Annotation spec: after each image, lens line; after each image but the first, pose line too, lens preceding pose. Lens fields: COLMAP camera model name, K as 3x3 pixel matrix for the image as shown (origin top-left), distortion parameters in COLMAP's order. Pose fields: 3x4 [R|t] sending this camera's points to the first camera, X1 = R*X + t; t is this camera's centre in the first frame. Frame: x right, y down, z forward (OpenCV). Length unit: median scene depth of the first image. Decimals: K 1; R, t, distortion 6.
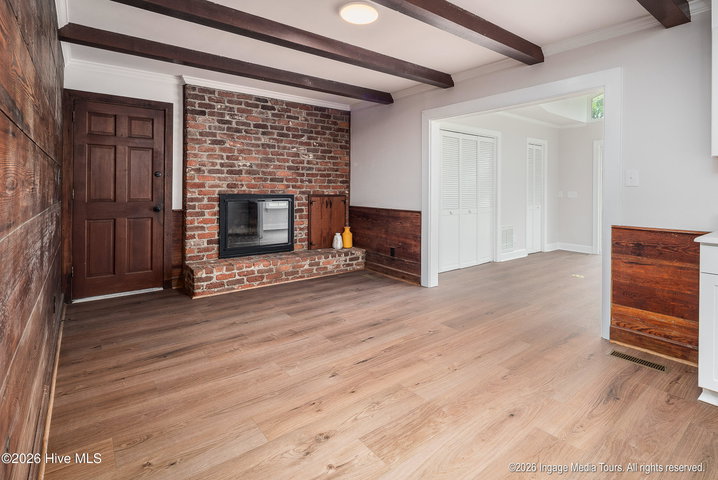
lens RADIAL K [[358.6, 0, 355.0], [0, 358.6, 188.0], [0, 0, 1]] dist [0.000975, -0.000348]
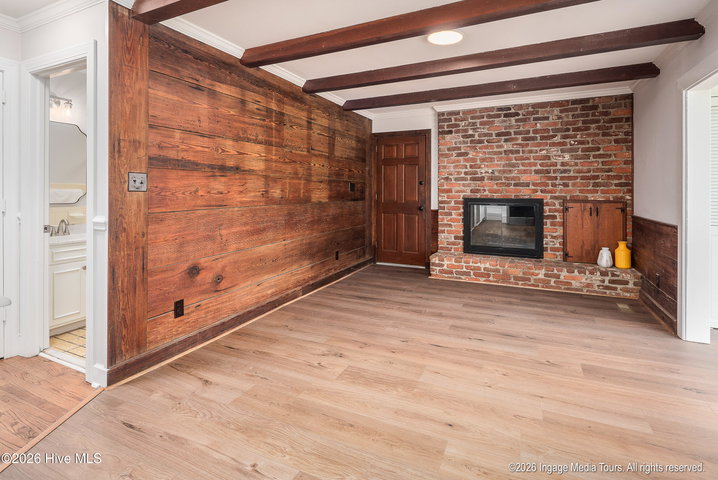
lens RADIAL K [[360.5, 0, 353.6], [0, 360.5, 192.3], [0, 0, 1]] dist [0.011094, -0.000020]
pose [[0.455965, -0.003350, -0.889991, 0.519311], [0.003996, 0.999991, -0.001716, -0.001469], [0.889989, -0.002774, 0.455974, 0.135684]]
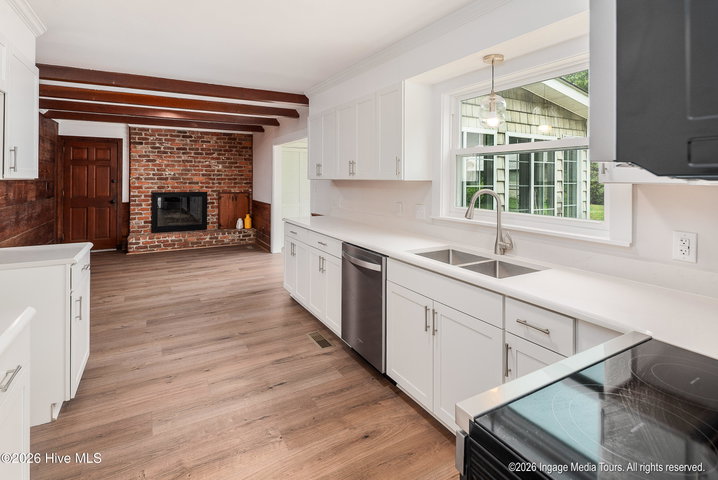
lens RADIAL K [[366.6, 0, 356.1], [0, 366.6, 175.9], [0, 0, 1]] dist [-0.001027, -0.000266]
pose [[0.990862, -0.003277, -0.134838, 0.762245], [0.002806, 0.999989, -0.003682, -0.050516], [0.134848, 0.003270, 0.990861, -0.516808]]
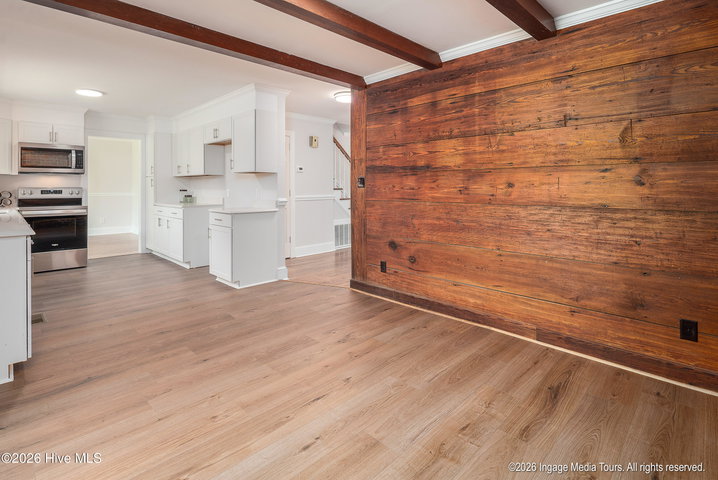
lens RADIAL K [[358.6, 0, 355.0], [0, 358.6, 188.0], [0, 0, 1]] dist [0.000975, -0.000348]
pose [[-0.991109, -0.004883, -0.132965, 0.028493], [-0.005024, 0.999987, 0.000718, -0.004526], [0.132960, 0.001380, -0.991120, 1.034533]]
